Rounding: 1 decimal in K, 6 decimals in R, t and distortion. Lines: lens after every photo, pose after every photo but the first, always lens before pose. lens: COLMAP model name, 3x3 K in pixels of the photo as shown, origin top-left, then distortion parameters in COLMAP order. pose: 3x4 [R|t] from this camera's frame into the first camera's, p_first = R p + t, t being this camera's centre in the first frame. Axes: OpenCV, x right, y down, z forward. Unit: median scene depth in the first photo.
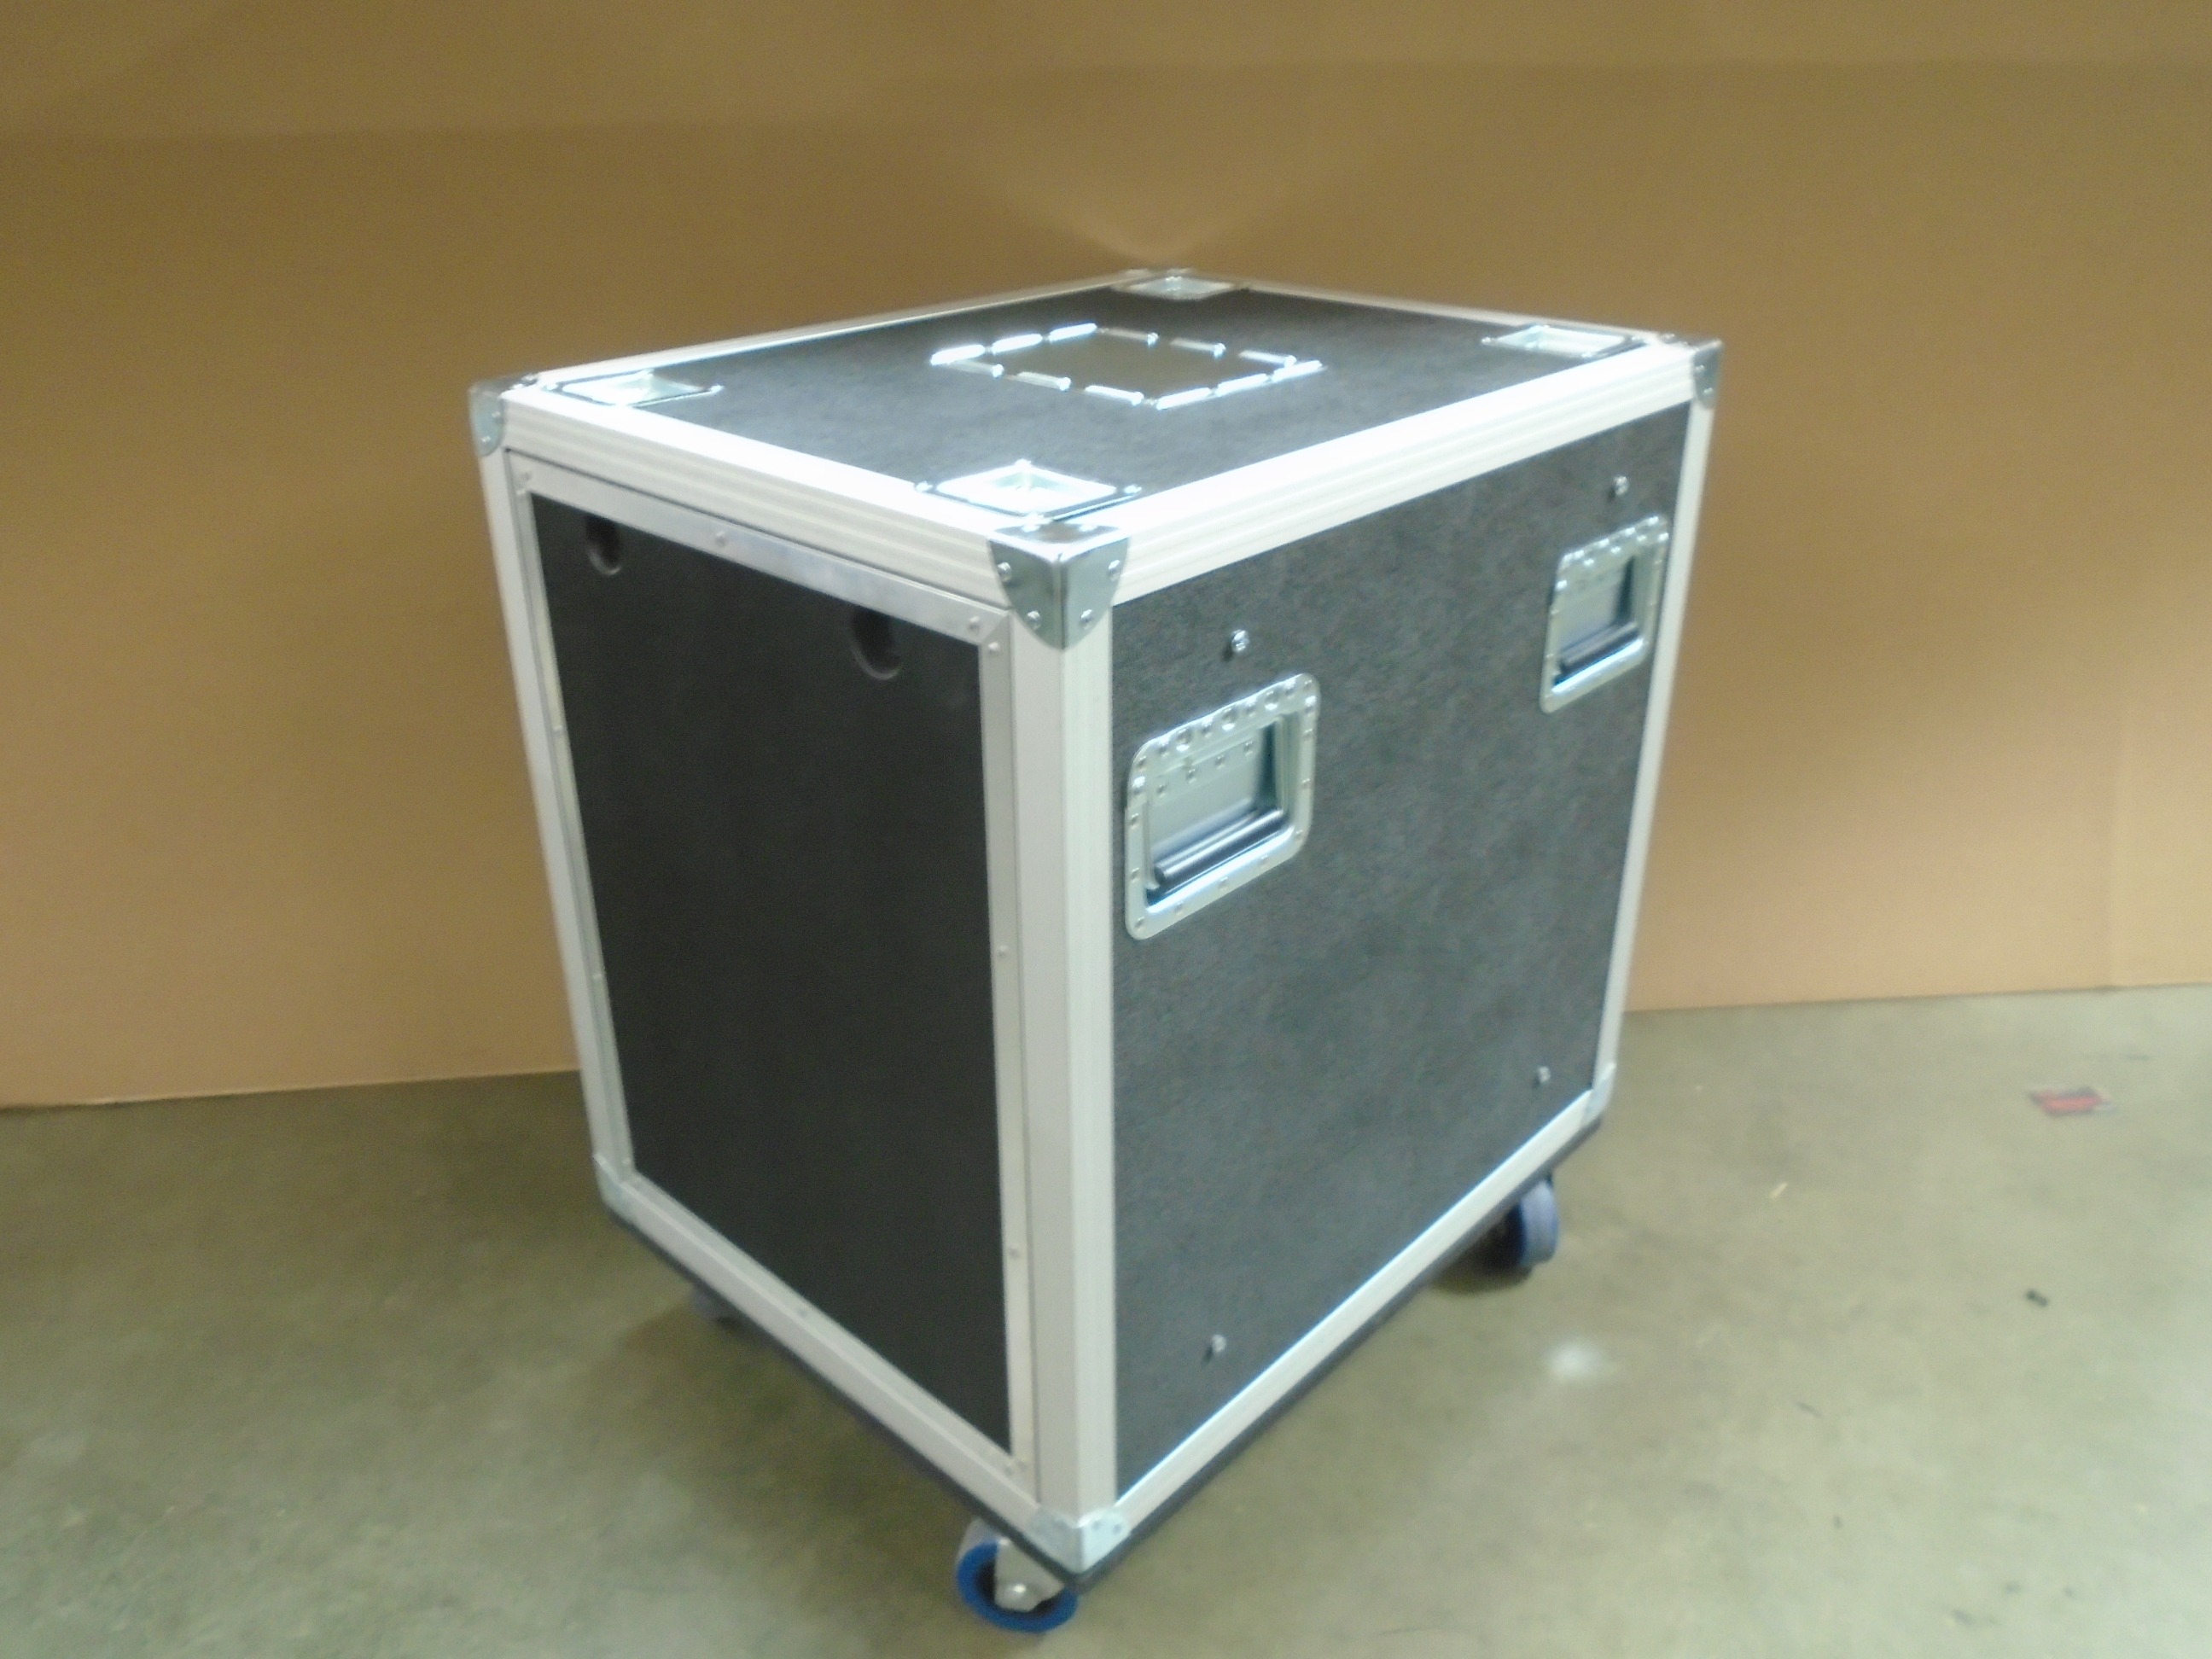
lens RADIAL K [[1713.0, 0, 1106.0], [0, 1713.0, 829.5], [0, 0, 1]] dist [-0.000597, -0.004718]
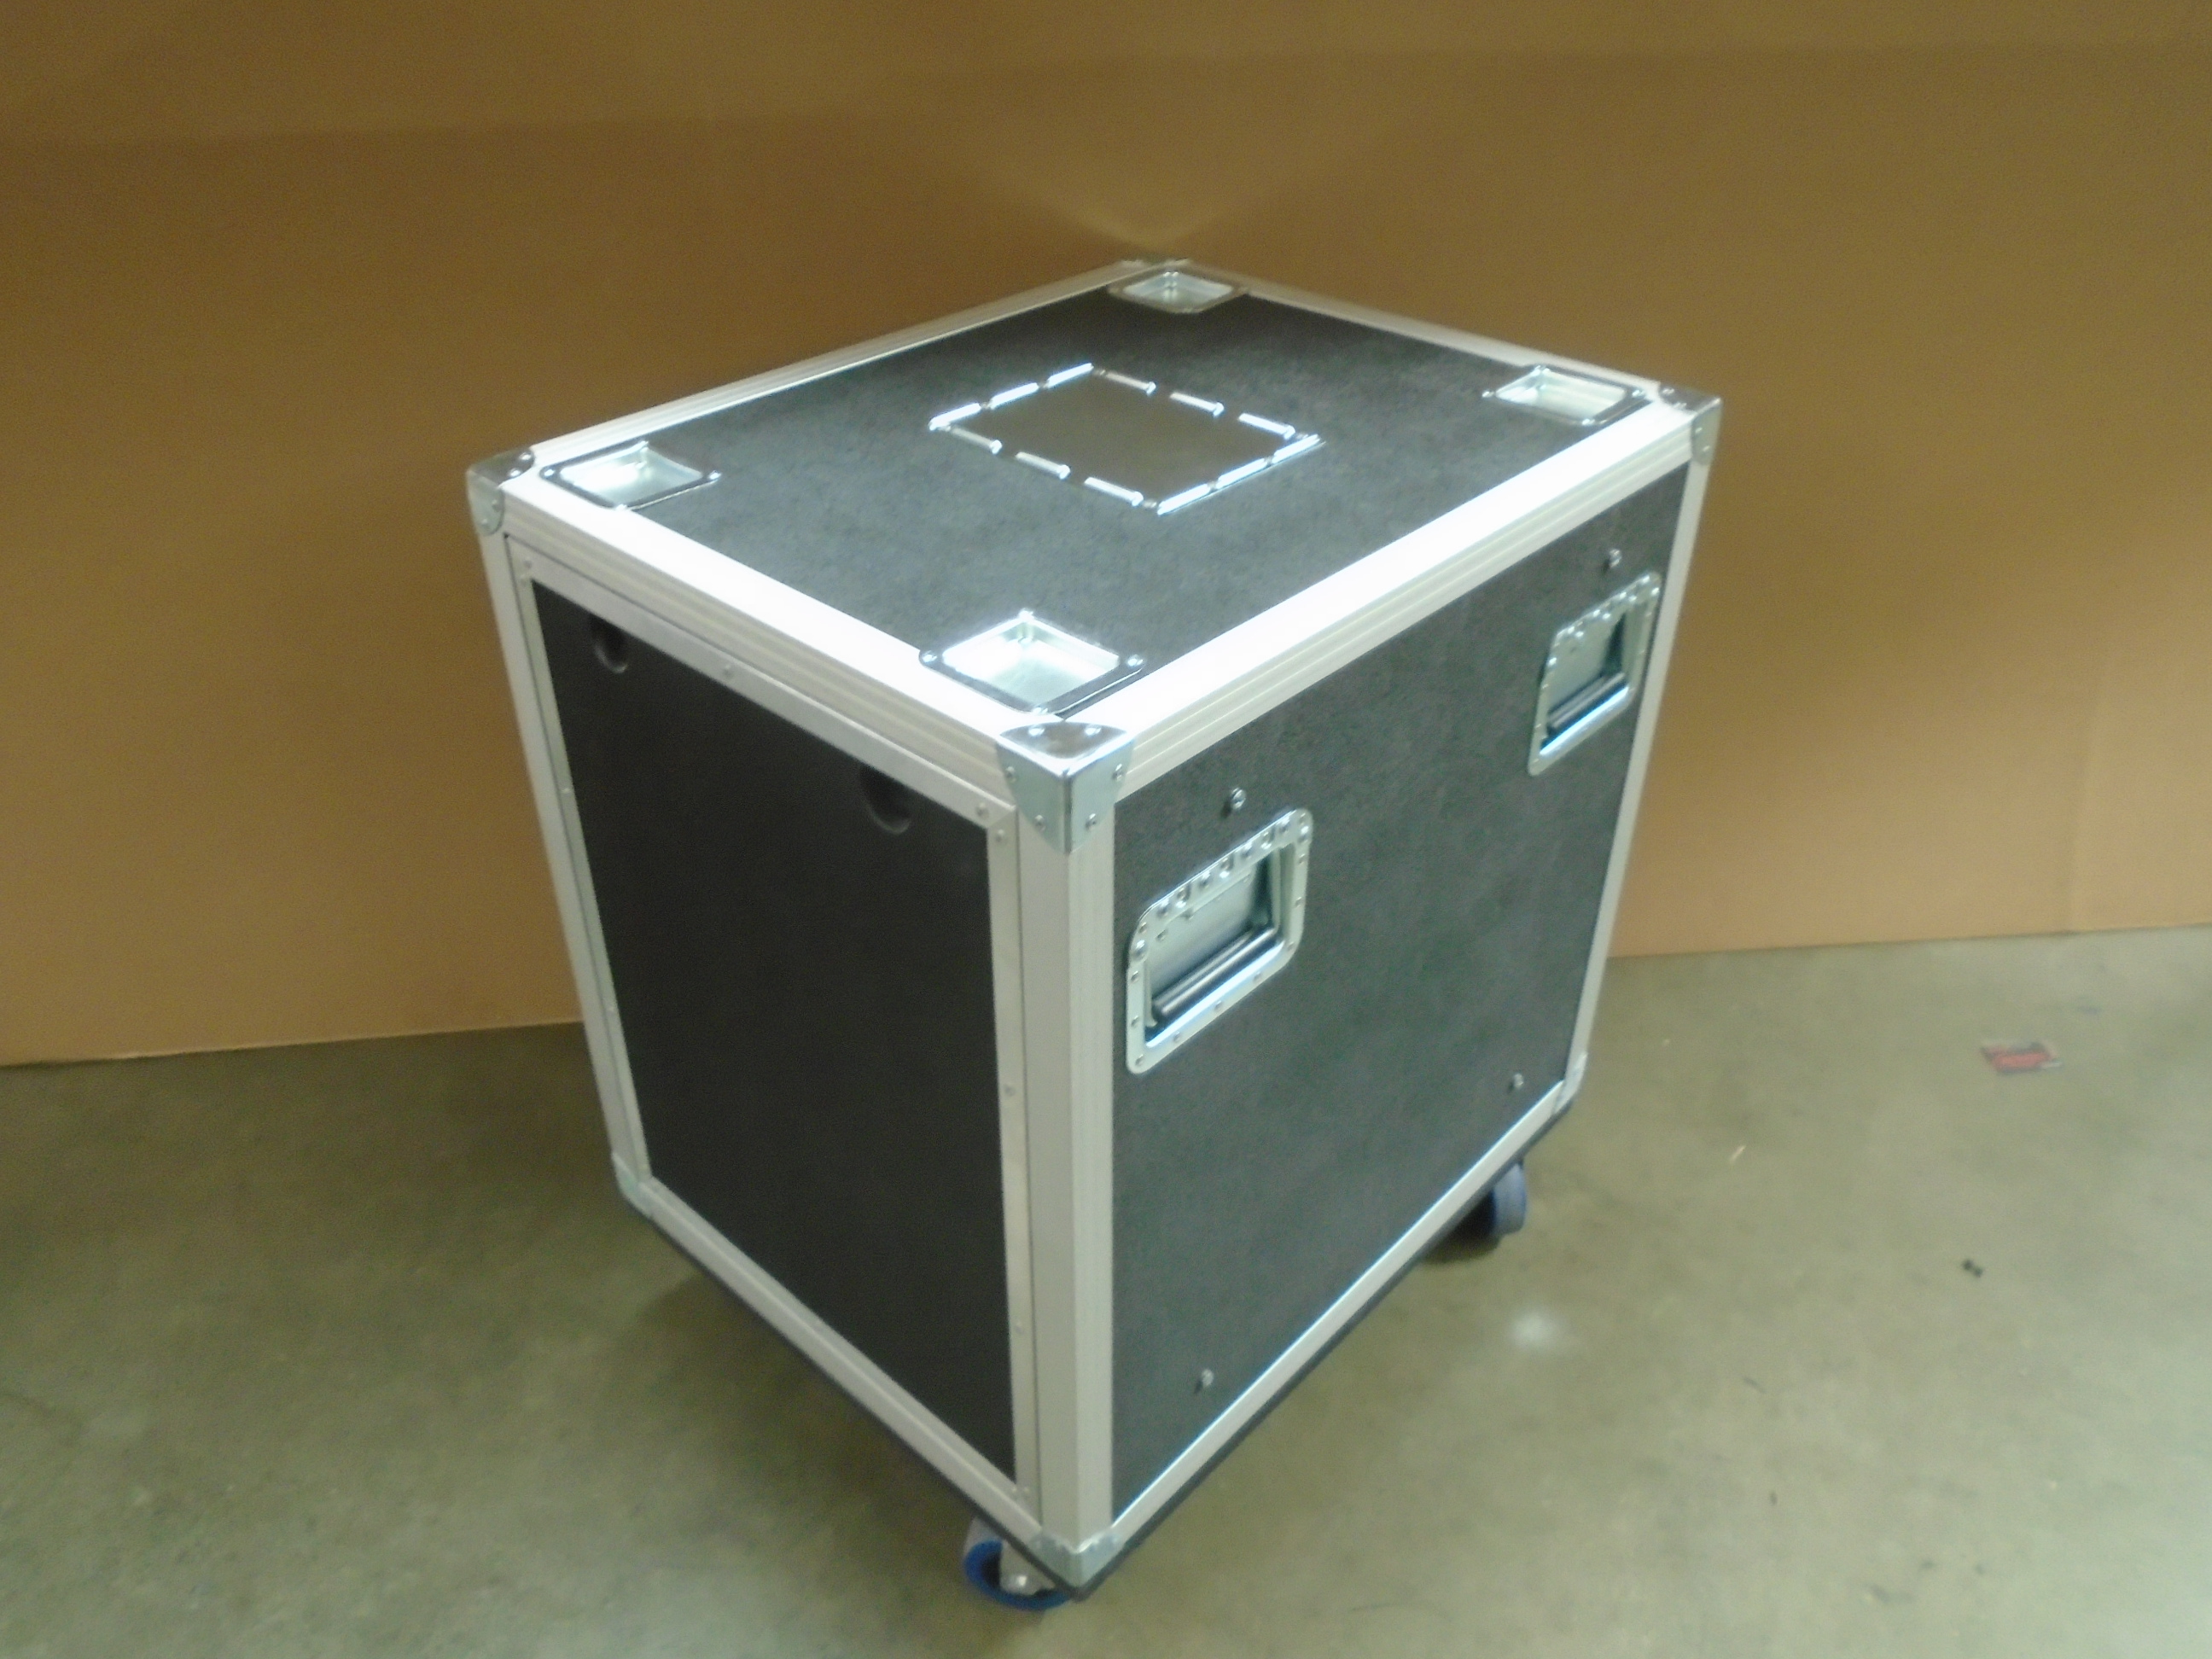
lens RADIAL K [[1713.0, 0, 1106.0], [0, 1713.0, 829.5], [0, 0, 1]] dist [-0.000597, -0.004718]
pose [[0.999942, 0.001611, 0.010639, -0.008893], [-0.003028, 0.990897, 0.134588, -0.167941], [-0.010325, -0.134612, 0.990845, -0.016771]]
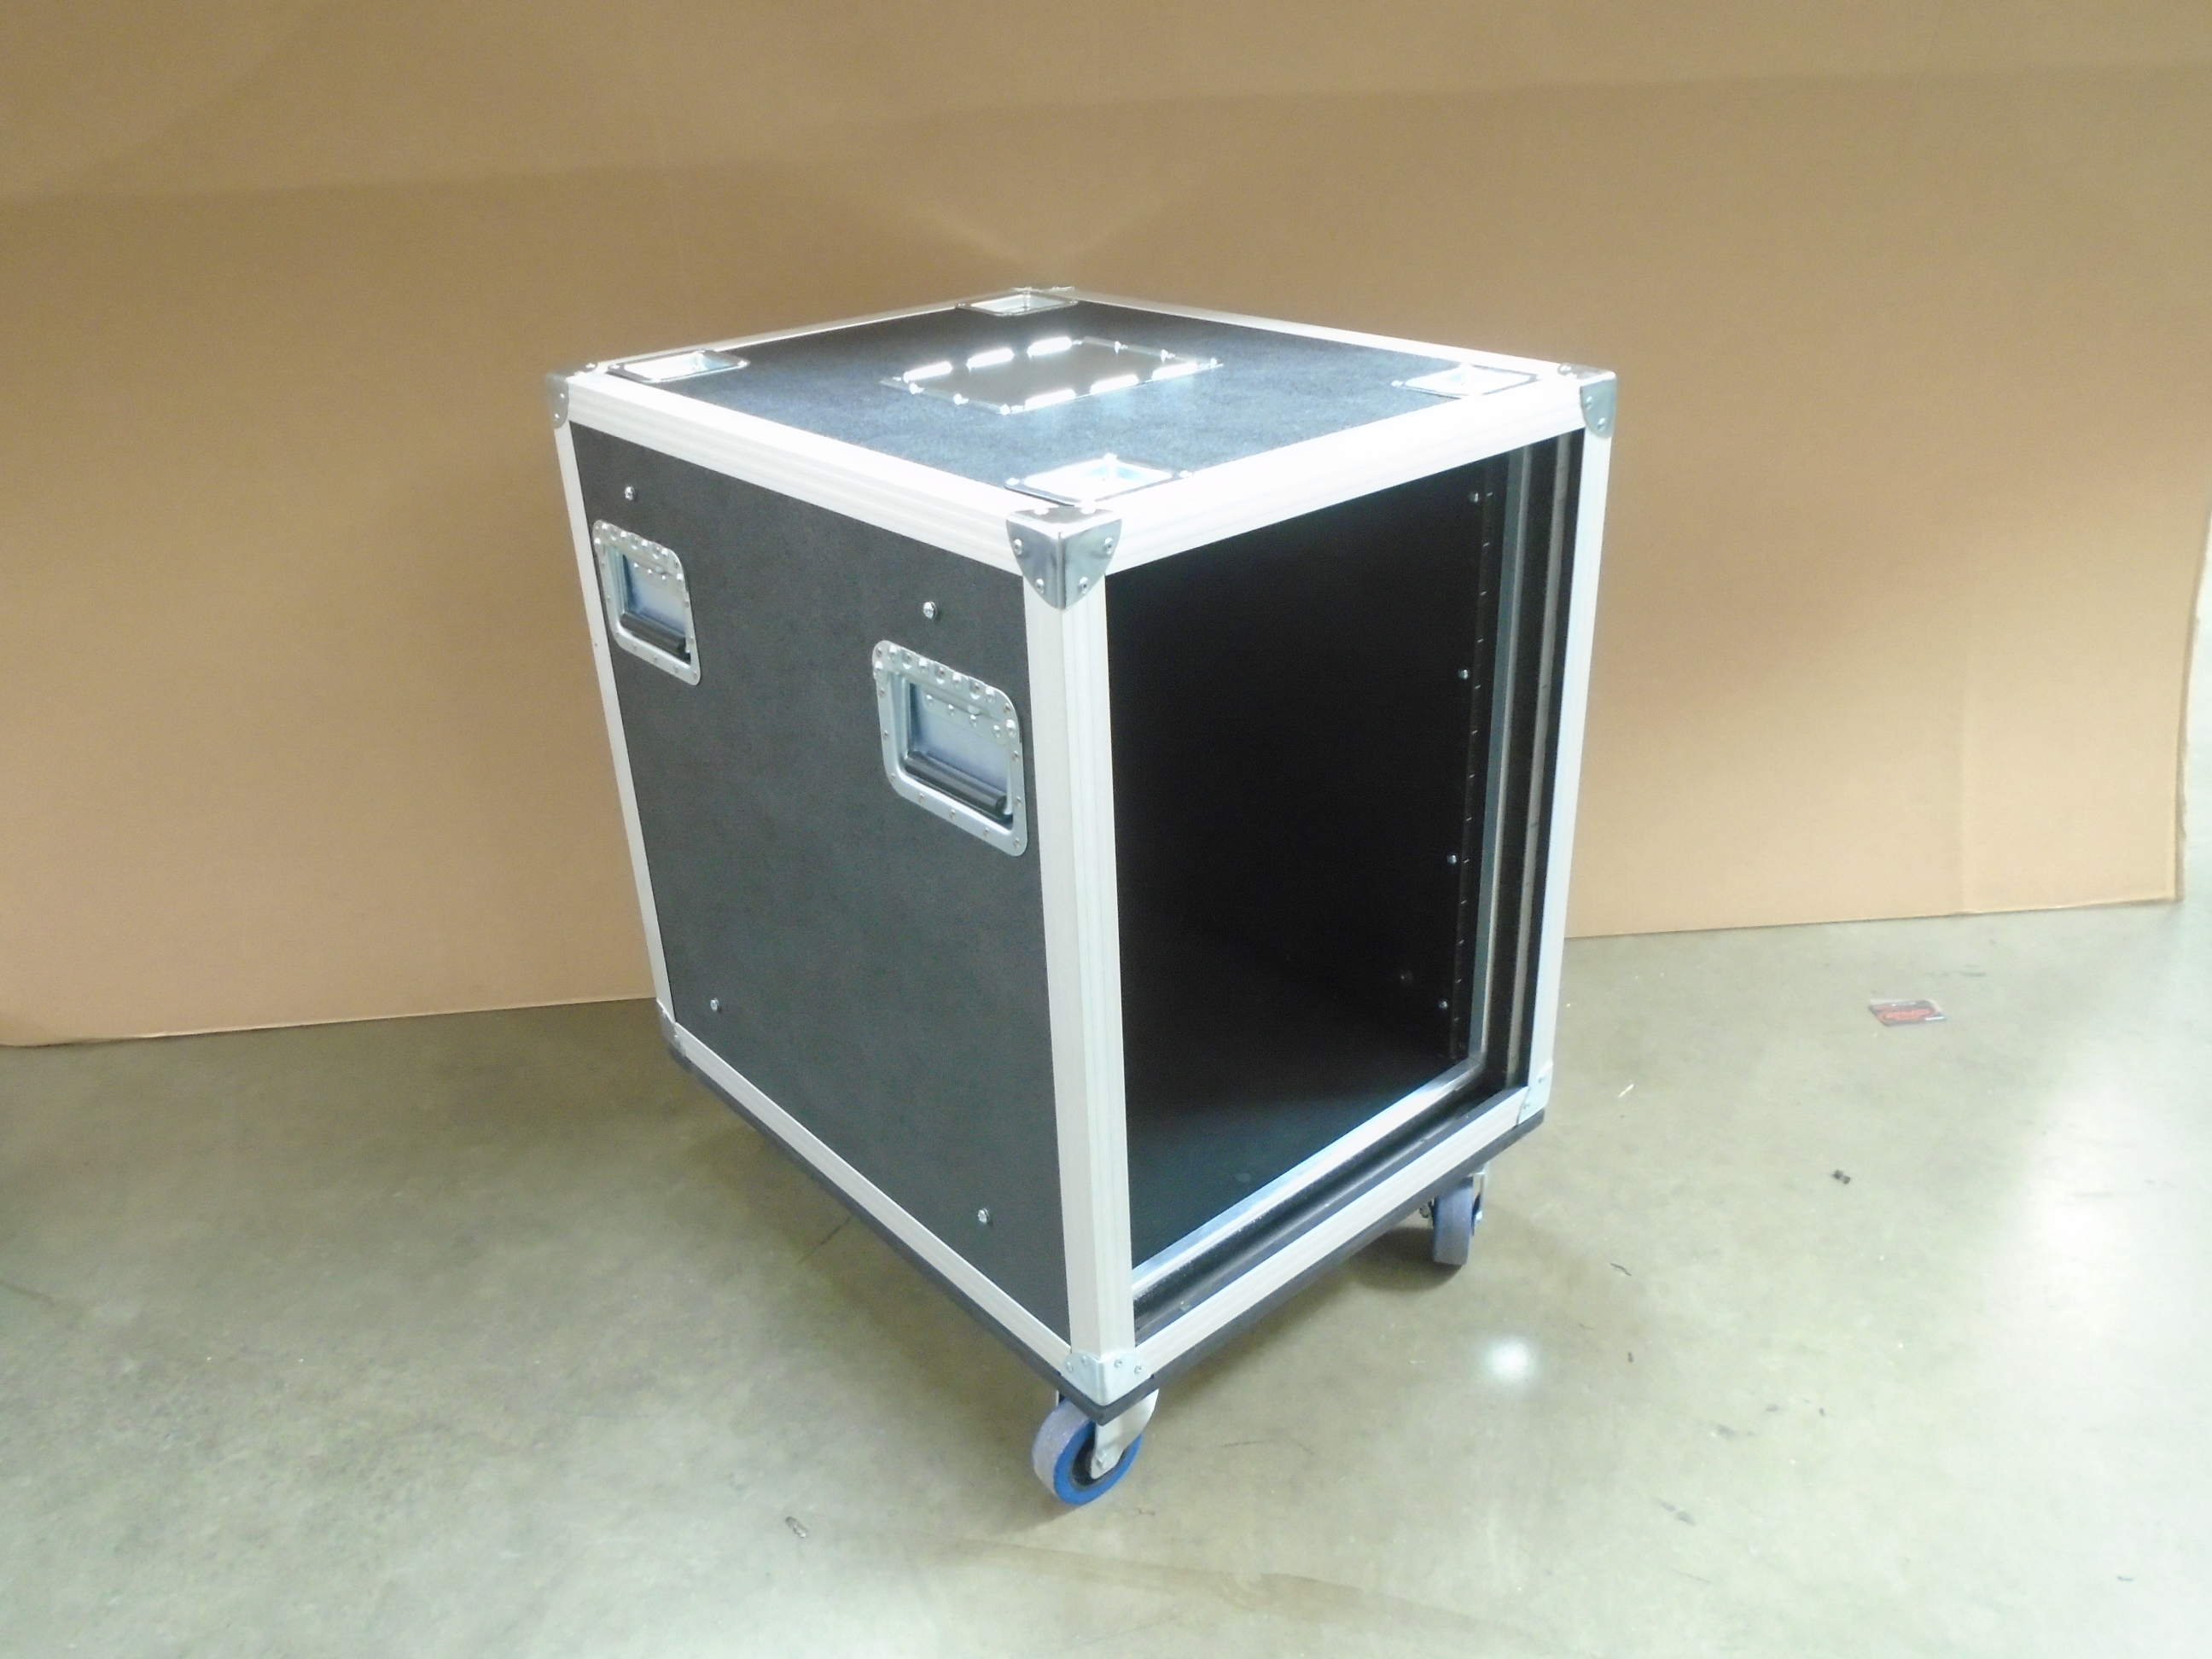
lens RADIAL K [[1713.0, 0, 1106.0], [0, 1713.0, 829.5], [0, 0, 1]] dist [-0.000597, -0.004718]
pose [[0.999331, -0.016630, -0.032563, 0.122808], [0.016733, 0.999856, 0.002902, 0.041218], [0.032510, -0.003445, 0.999465, -0.168351]]
